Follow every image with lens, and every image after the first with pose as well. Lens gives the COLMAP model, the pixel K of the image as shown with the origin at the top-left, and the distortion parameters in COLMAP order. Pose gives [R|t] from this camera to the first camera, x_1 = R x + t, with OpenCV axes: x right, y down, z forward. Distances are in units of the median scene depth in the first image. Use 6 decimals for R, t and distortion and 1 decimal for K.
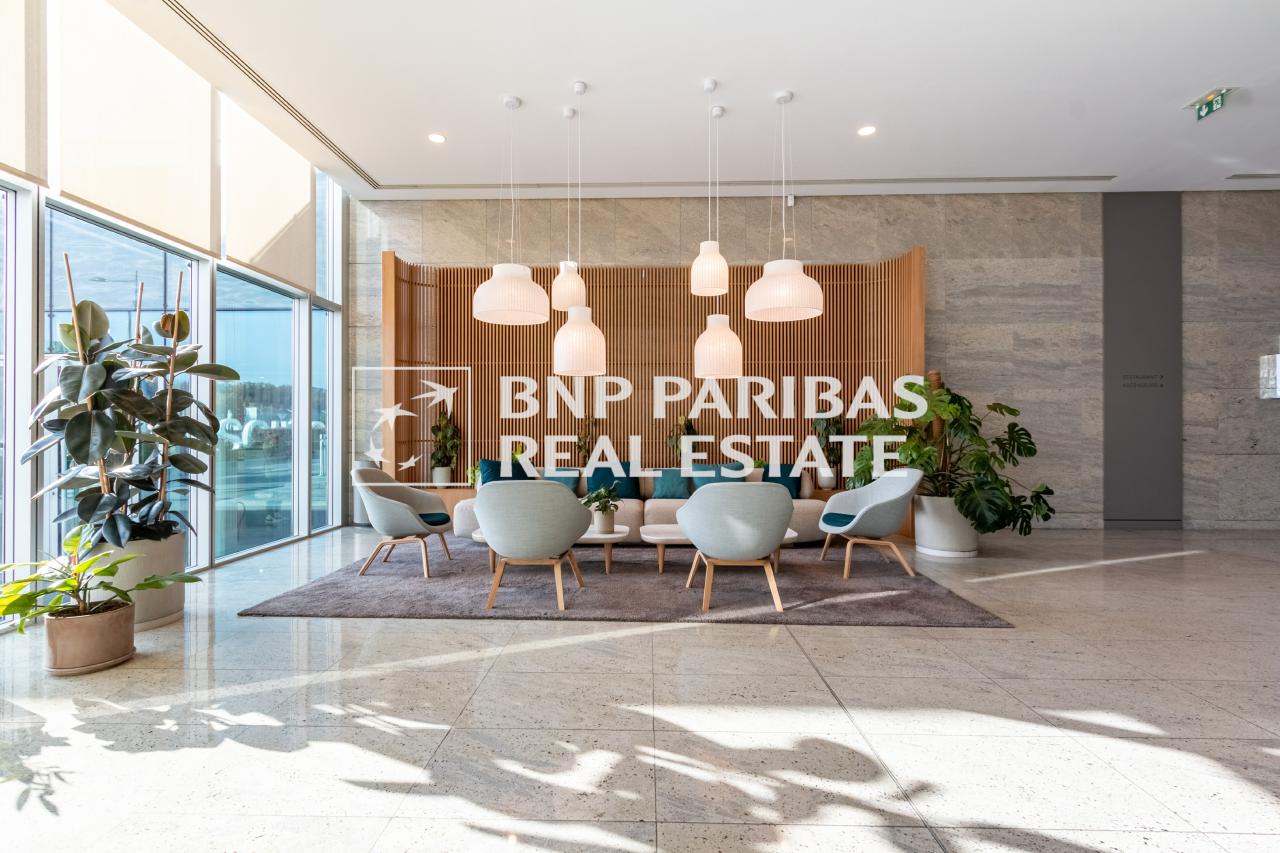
lens RADIAL K [[582.3, 0, 657.8], [0, 582.3, 427.3], [0, 0, 1]] dist [0.001826, -0.000600]
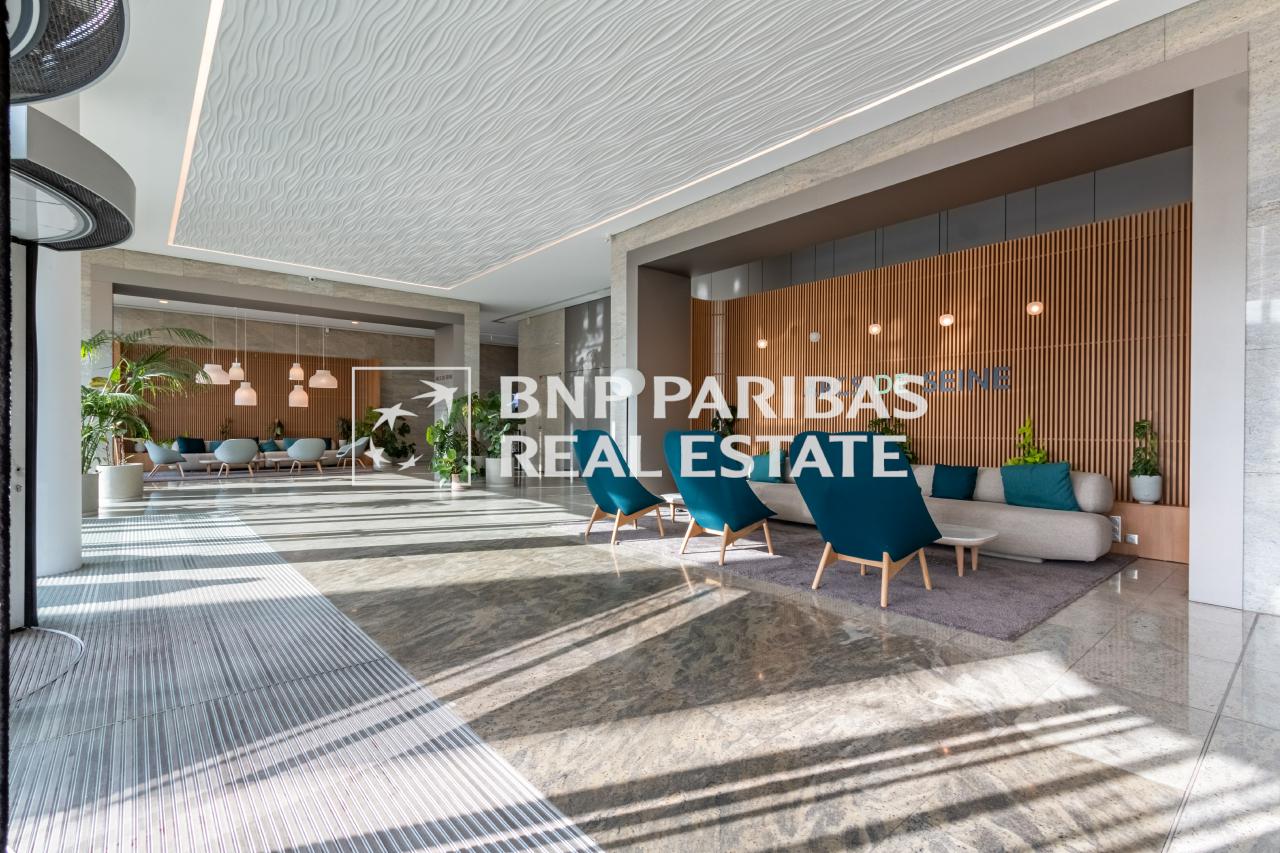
lens RADIAL K [[583.6, 0, 634.1], [0, 583.6, 431.0], [0, 0, 1]] dist [0.000063, -0.000058]
pose [[0.768796, -0.005461, 0.639471, -0.412727], [-0.005870, 0.999861, 0.015595, -0.018073], [-0.639467, -0.015743, 0.768657, -2.017701]]
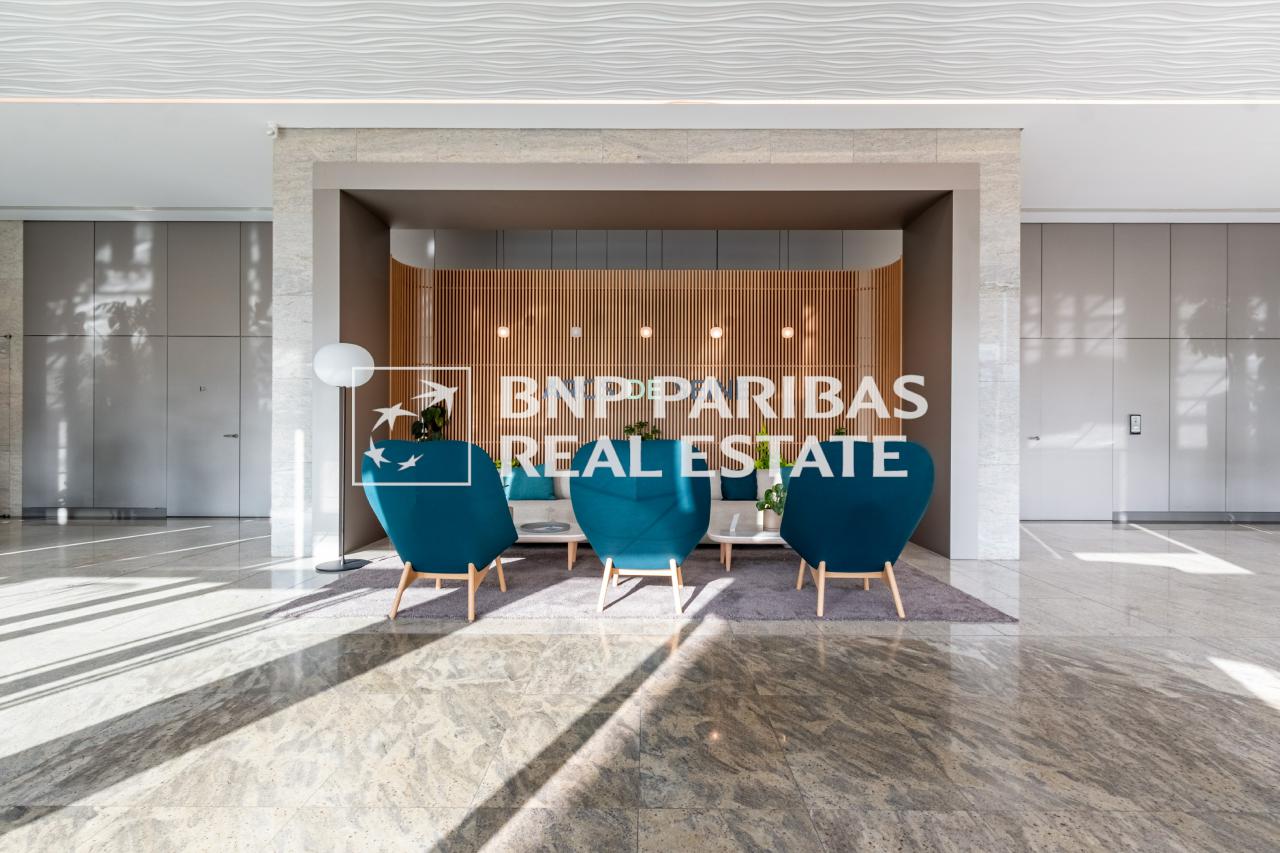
lens RADIAL K [[588.3, 0, 636.0], [0, 588.3, 422.9], [0, 0, 1]] dist [0.002679, -0.000801]
pose [[0.013940, 0.018763, 0.999727, -0.428298], [-0.011353, 0.999762, -0.018606, -0.009287], [-0.999838, -0.011090, 0.014149, -1.442004]]
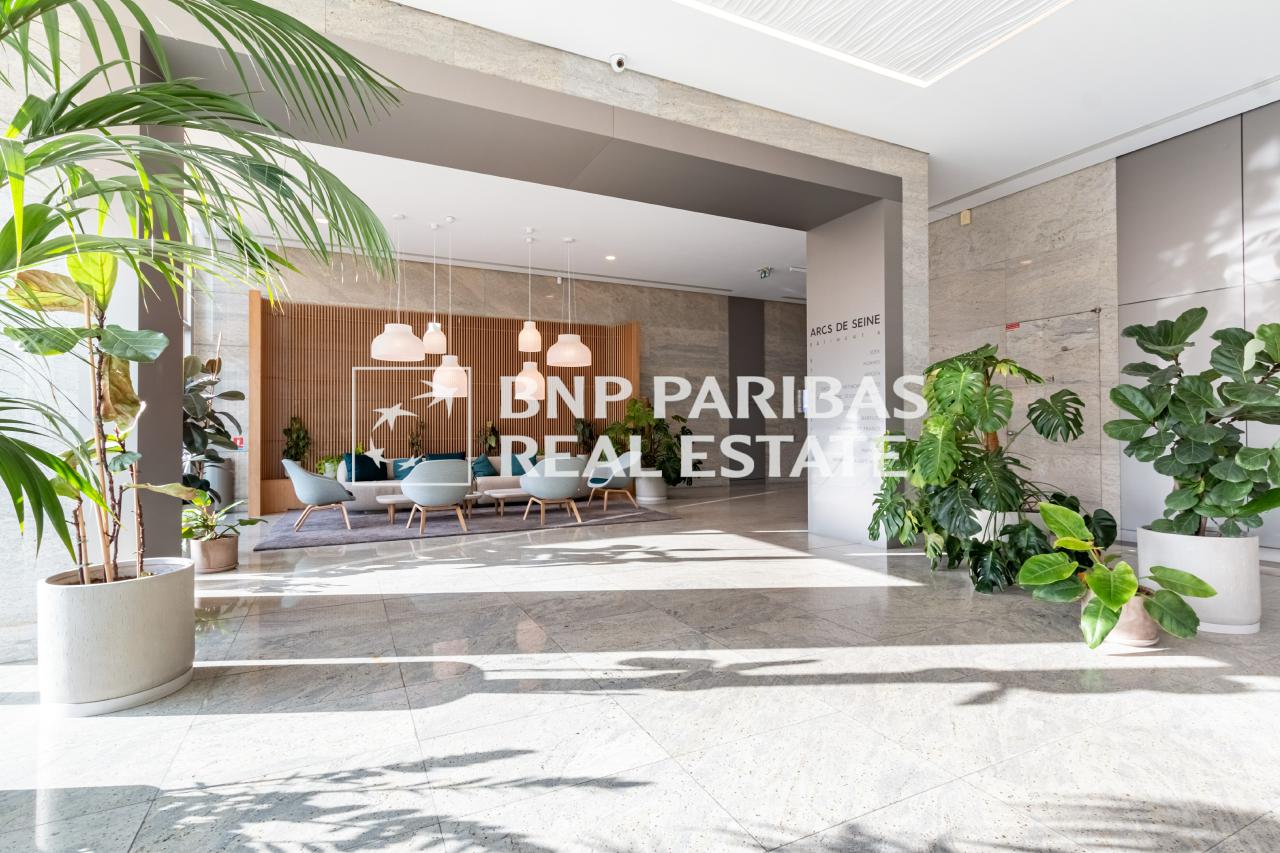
lens RADIAL K [[582.3, 0, 657.8], [0, 582.3, 427.3], [0, 0, 1]] dist [0.001826, -0.000600]
pose [[0.884036, -0.002886, 0.467411, -0.310367], [0.002774, 0.999996, 0.000929, -0.005807], [-0.467411, 0.000475, 0.884040, -0.564605]]
